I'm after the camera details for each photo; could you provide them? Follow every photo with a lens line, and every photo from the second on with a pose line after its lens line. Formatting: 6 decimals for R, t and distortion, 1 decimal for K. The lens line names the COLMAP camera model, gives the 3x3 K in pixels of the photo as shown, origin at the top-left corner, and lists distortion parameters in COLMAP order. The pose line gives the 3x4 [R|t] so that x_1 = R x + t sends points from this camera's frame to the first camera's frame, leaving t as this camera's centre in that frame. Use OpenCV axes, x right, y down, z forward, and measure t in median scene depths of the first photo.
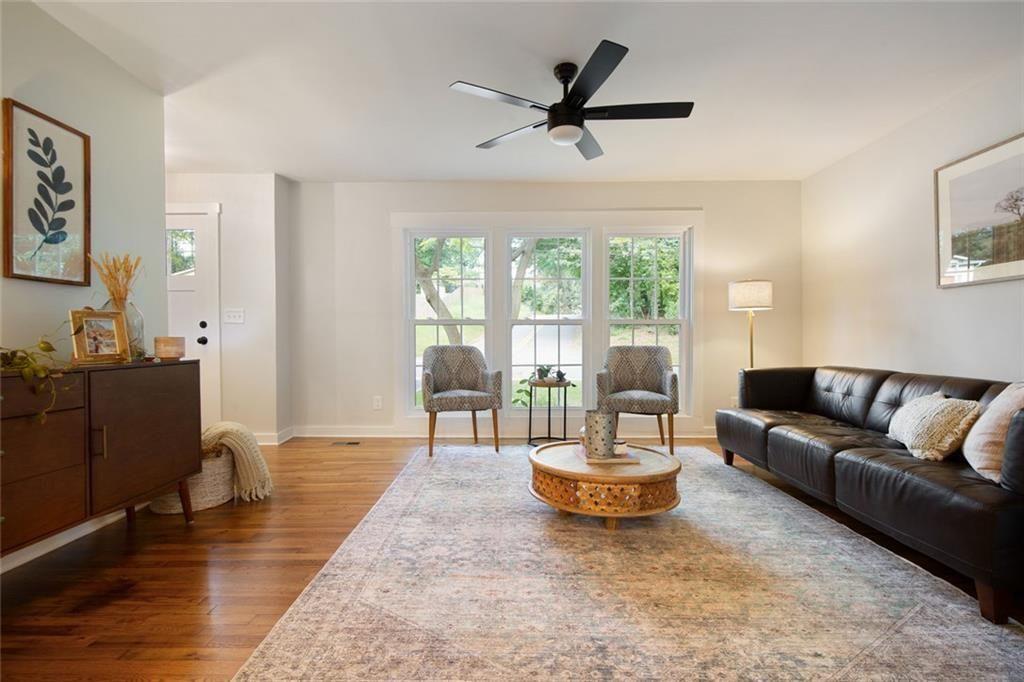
lens RADIAL K [[477.0, 0, 512.0], [0, 477.0, 341.0], [0, 0, 1]] dist [0.001040, -0.000481]
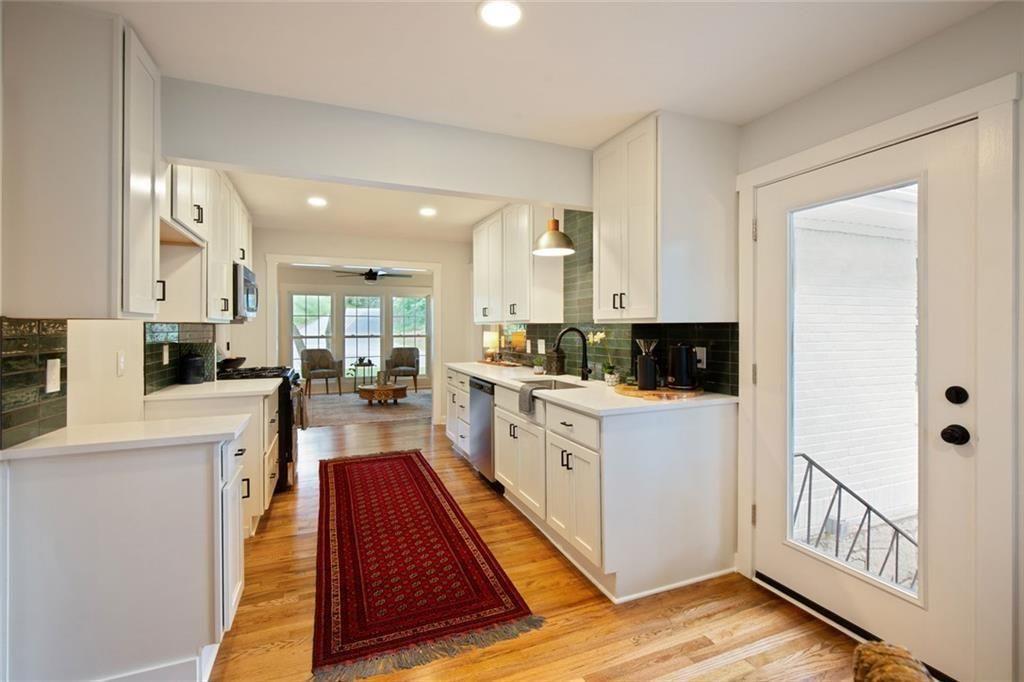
lens RADIAL K [[468.3, 0, 523.3], [0, 468.3, 328.2], [0, 0, 1]] dist [-0.000511, -0.000806]
pose [[0.915752, -0.000548, 0.401744, -0.167206], [0.002677, 0.999985, -0.004738, -0.098656], [-0.401736, 0.005414, 0.915740, -1.813255]]
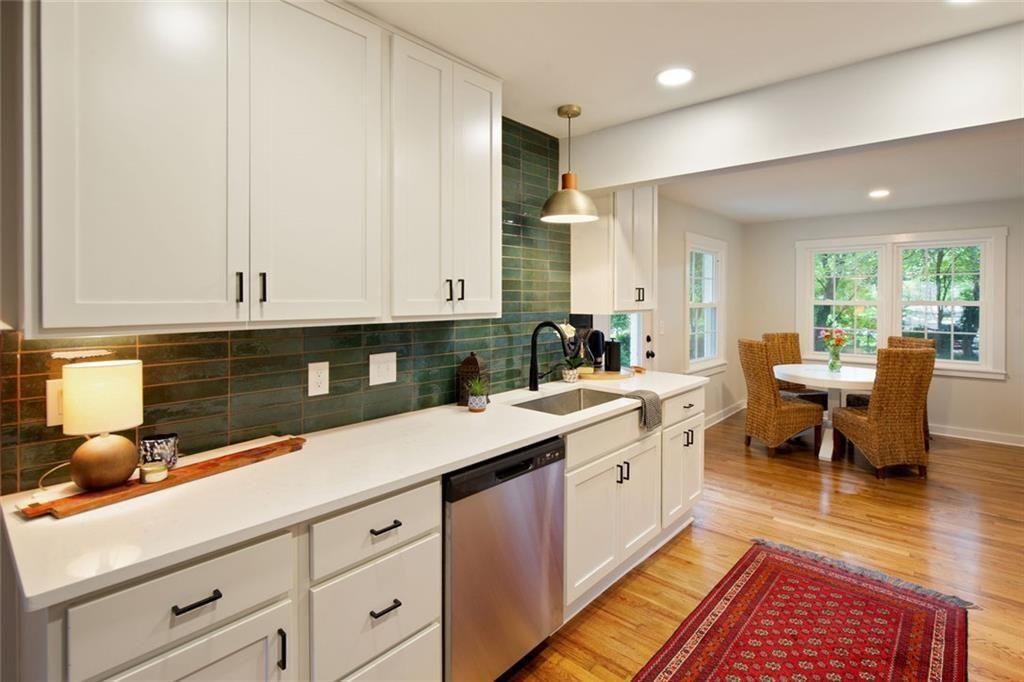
lens RADIAL K [[494.9, 0, 520.6], [0, 494.9, 297.0], [0, 0, 1]] dist [-0.000972, 0.000596]
pose [[-0.758531, 0.001189, 0.651636, -0.150456], [0.003912, 0.999989, 0.002729, -0.150723], [-0.651626, 0.004619, -0.758527, -0.151290]]
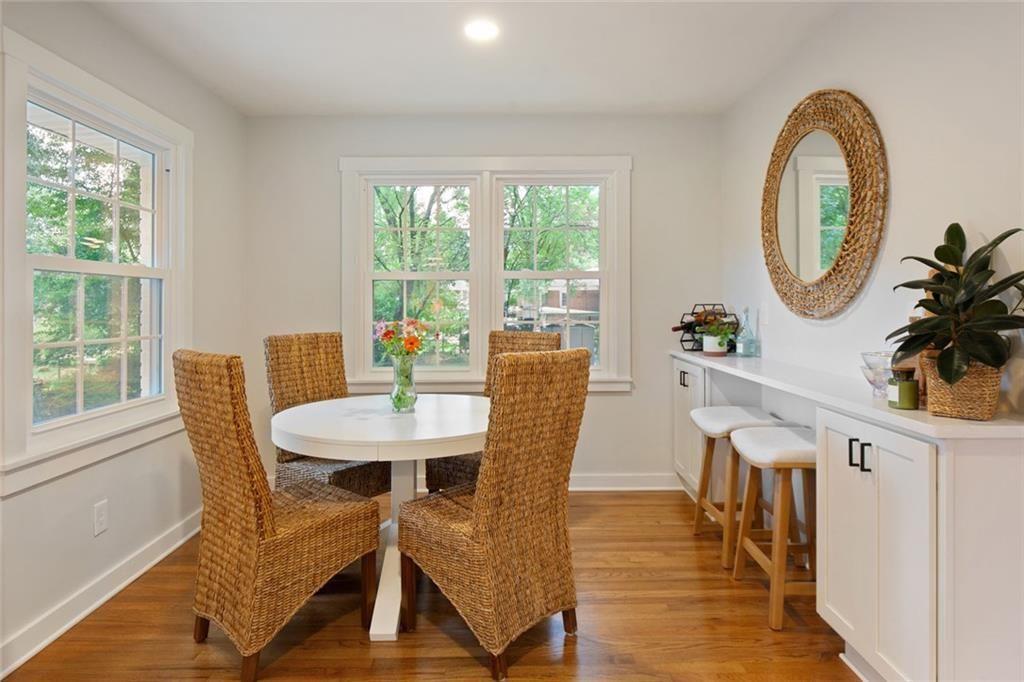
lens RADIAL K [[613.0, 0, 512.0], [0, 613.0, 302.0], [0, 0, 1]] dist [0.000513, 0.001543]
pose [[-0.999801, 0.005682, -0.019112, -0.022003], [0.005584, 0.999971, 0.005200, -0.066763], [0.019141, 0.005092, -0.999804, -1.111807]]
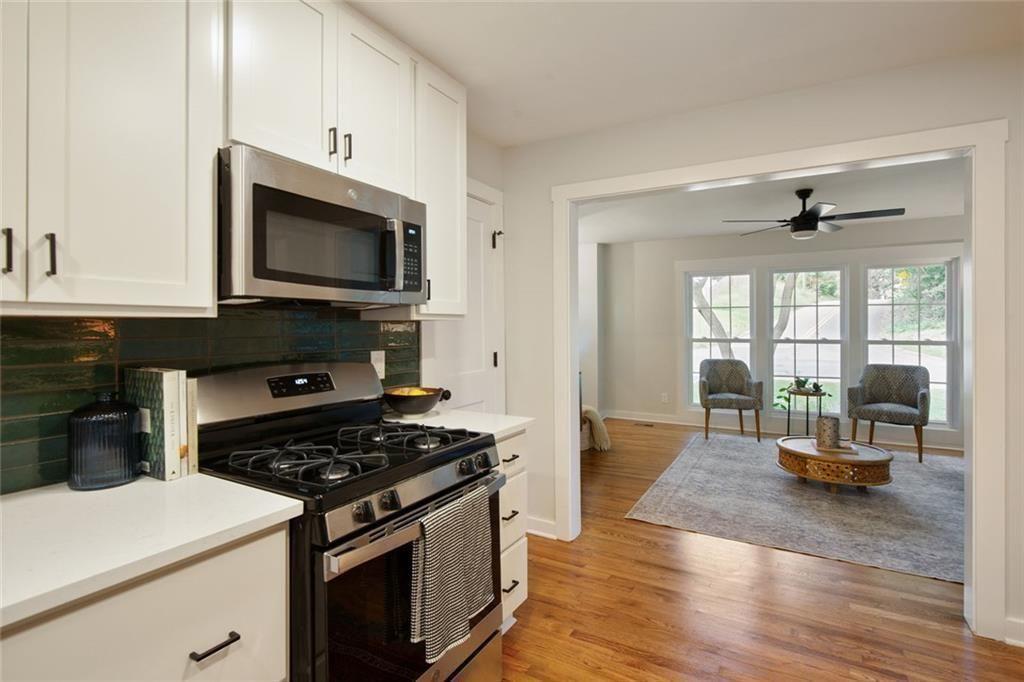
lens RADIAL K [[499.9, 0, 516.4], [0, 499.9, 324.9], [0, 0, 1]] dist [-0.005109, -0.000485]
pose [[0.872146, -0.000951, -0.489245, 0.078322], [-0.002278, 0.999979, -0.006007, -0.109364], [0.489241, 0.006353, 0.872126, -0.710656]]
